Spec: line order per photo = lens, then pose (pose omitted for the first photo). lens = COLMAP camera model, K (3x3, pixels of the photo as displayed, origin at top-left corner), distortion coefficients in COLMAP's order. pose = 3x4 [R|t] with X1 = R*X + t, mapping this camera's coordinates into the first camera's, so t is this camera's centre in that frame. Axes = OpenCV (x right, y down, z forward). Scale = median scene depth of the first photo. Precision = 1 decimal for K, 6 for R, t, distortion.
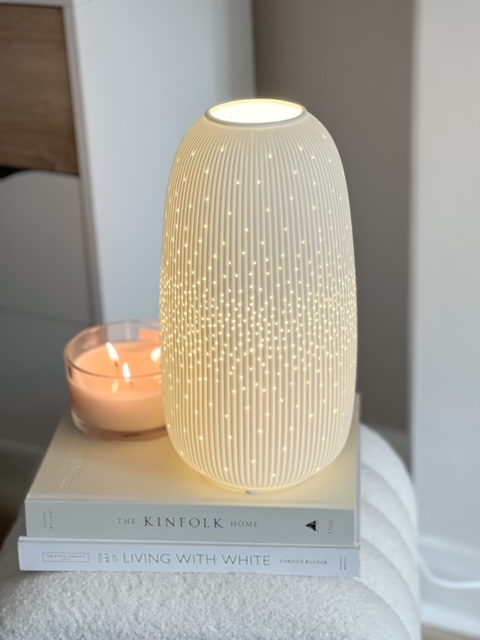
lens RADIAL K [[1397.6, 0, 240.0], [0, 1397.6, 320.0], [0, 0, 1]] dist [0.696578, -5.623032]
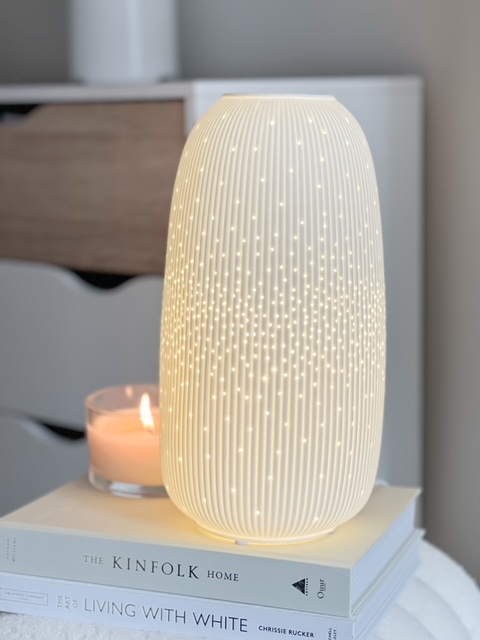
lens RADIAL K [[1397.6, 0, 240.0], [0, 1397.6, 320.0], [0, 0, 1]] dist [0.696578, -5.623032]
pose [[0.964242, 0.069552, -0.255736, 0.229711], [-0.136397, 0.957579, -0.253848, 0.223693], [0.227231, 0.279653, 0.932824, 0.189593]]
